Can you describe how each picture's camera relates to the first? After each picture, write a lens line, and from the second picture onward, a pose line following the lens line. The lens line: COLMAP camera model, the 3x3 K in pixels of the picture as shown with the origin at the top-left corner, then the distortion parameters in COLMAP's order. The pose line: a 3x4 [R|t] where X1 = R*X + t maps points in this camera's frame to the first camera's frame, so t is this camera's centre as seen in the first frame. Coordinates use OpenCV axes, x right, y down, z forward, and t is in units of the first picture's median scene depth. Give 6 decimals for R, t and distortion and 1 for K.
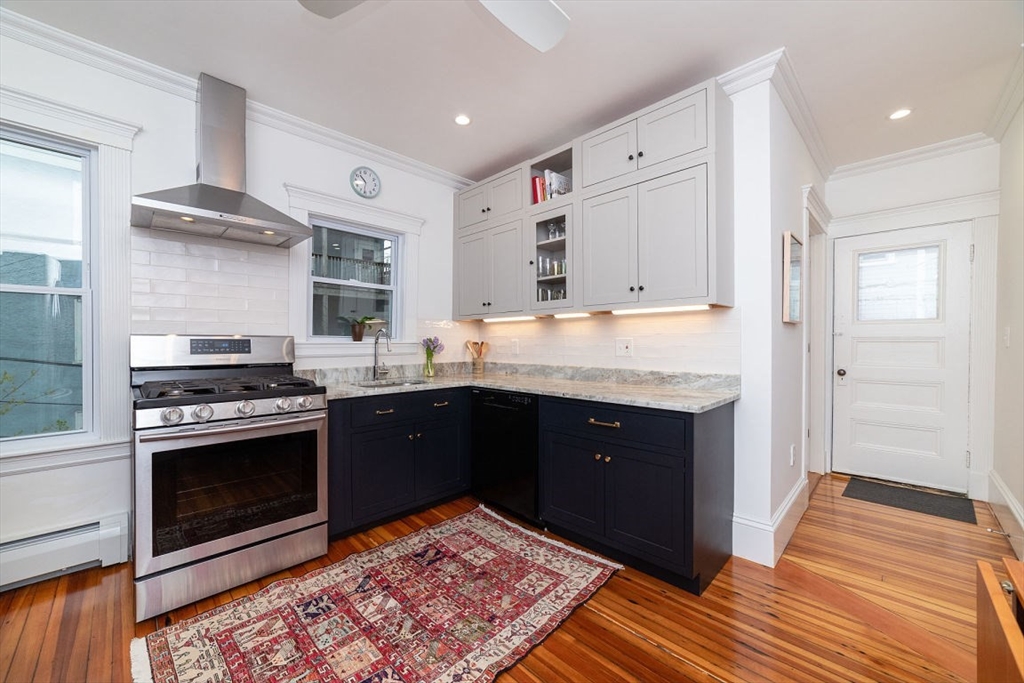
lens RADIAL K [[389.3, 0, 512.0], [0, 389.3, 341.5], [0, 0, 1]] dist [-0.000645, -0.000031]
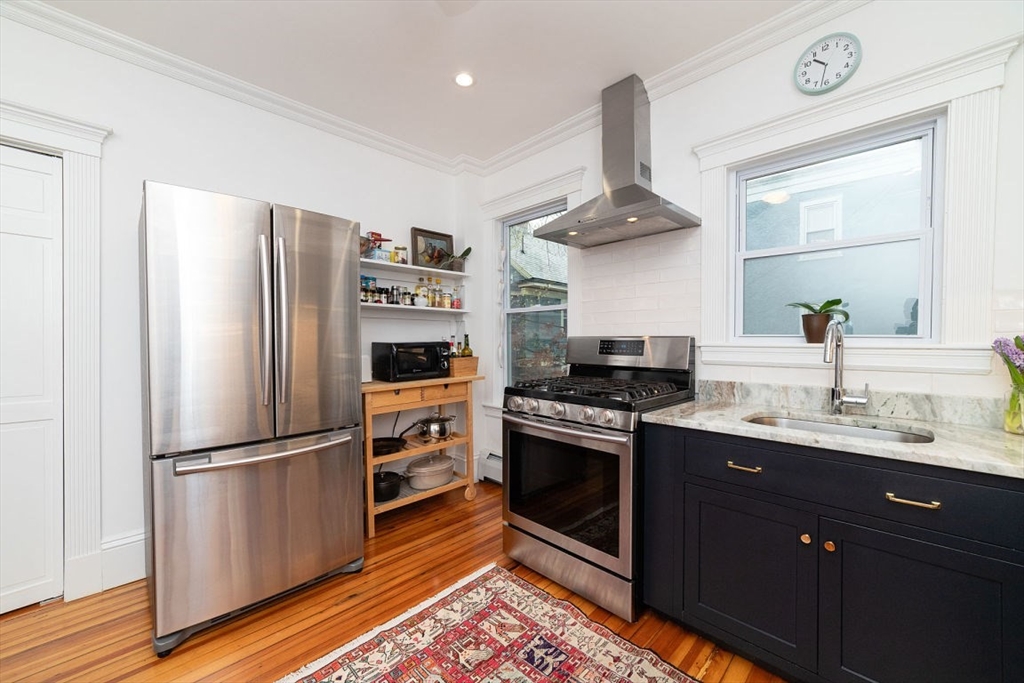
lens RADIAL K [[398.8, 0, 509.8], [0, 398.8, 346.9], [0, 0, 1]] dist [-0.013022, -0.000044]
pose [[-0.008605, 0.006756, -0.999940, 0.306690], [-0.005147, 0.999964, 0.006801, 0.005476], [0.999950, 0.005205, -0.008570, 0.807835]]
